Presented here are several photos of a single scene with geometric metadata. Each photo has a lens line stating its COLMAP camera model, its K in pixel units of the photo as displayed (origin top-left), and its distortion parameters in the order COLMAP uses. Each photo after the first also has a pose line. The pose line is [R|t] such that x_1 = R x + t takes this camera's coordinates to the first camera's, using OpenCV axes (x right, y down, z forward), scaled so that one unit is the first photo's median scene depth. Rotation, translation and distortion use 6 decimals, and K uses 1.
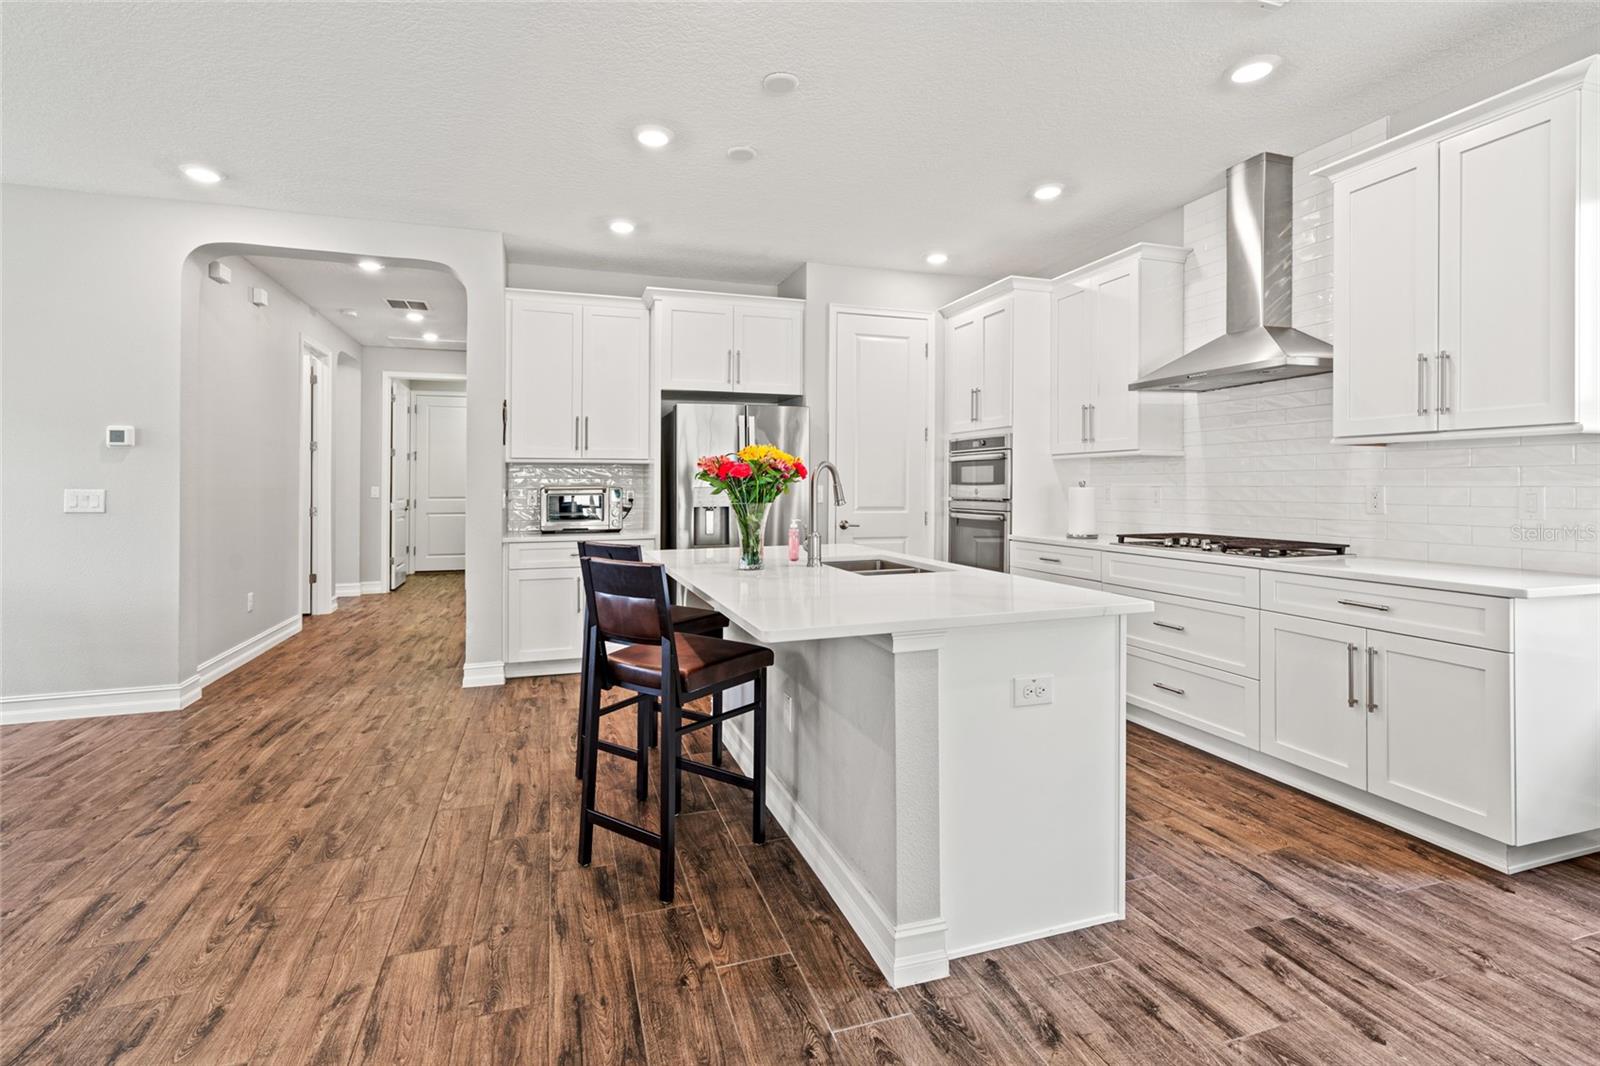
lens RADIAL K [[731.6, 0, 795.7], [0, 731.6, 499.8], [0, 0, 1]] dist [0.003788, 0.000618]
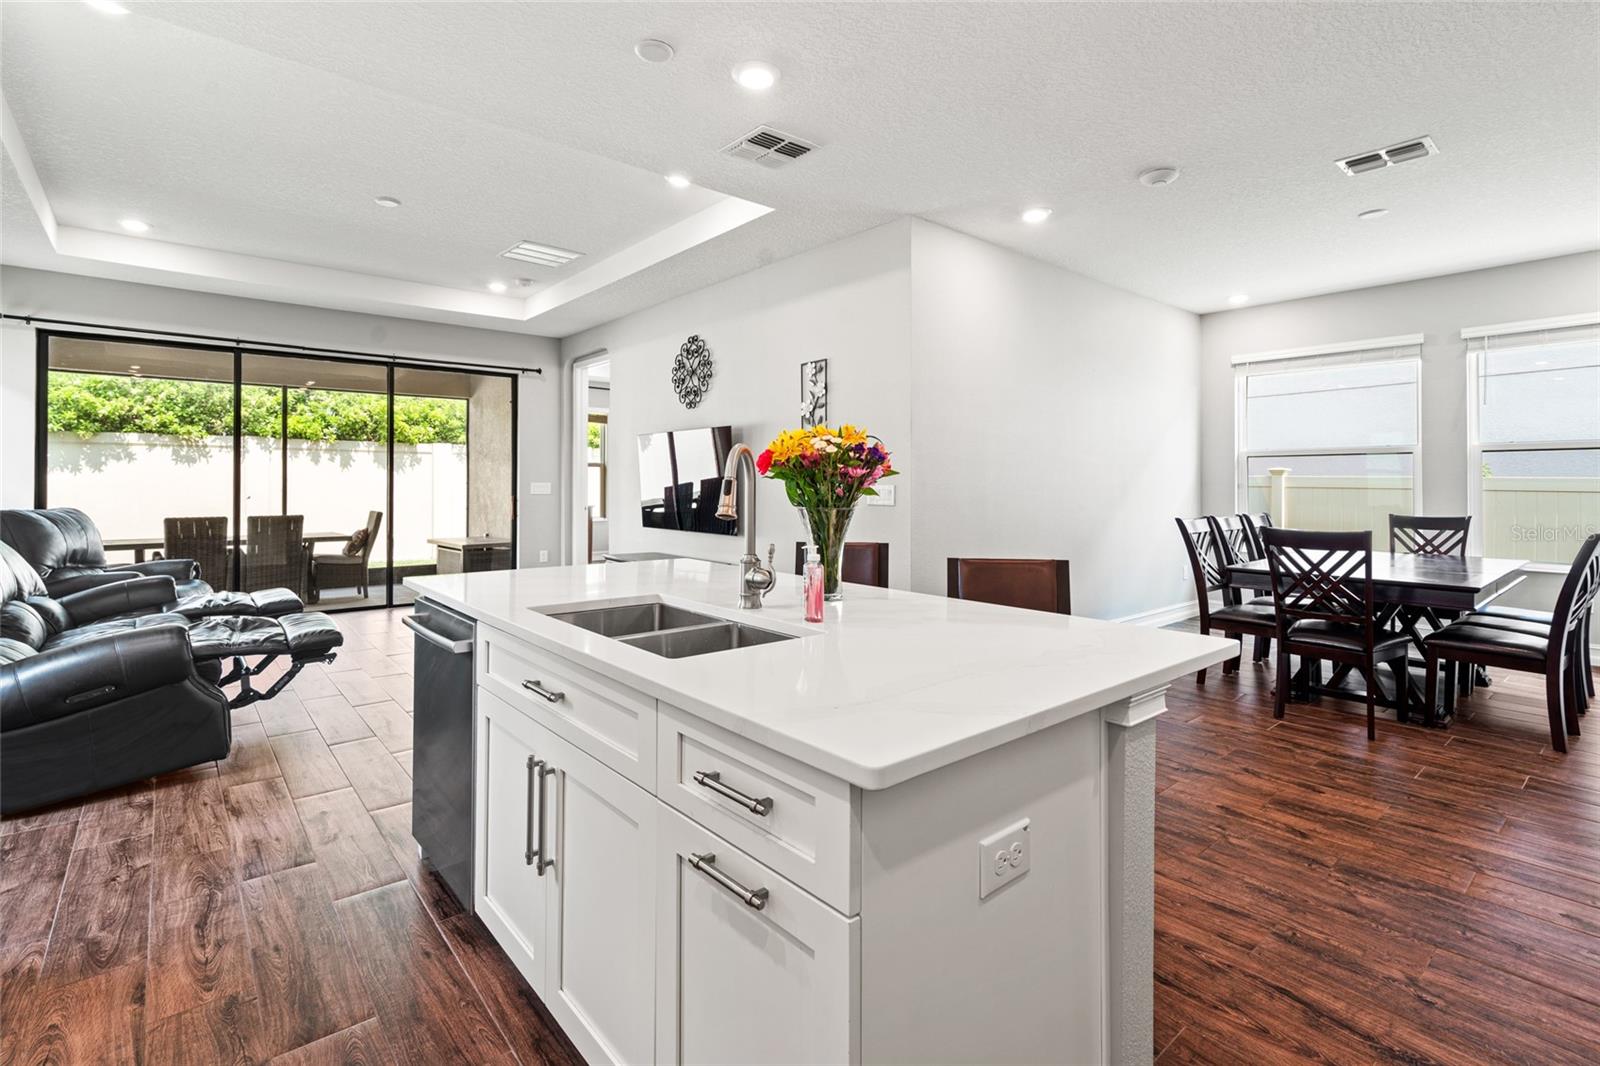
lens RADIAL K [[743.9, 0, 782.4], [0, 743.9, 477.2], [0, 0, 1]] dist [0.004326, 0.000872]
pose [[-0.932024, -0.002918, -0.362384, 0.240664], [-0.007953, 0.999891, 0.012402, -0.032877], [0.362308, 0.014441, -0.931946, 1.641525]]
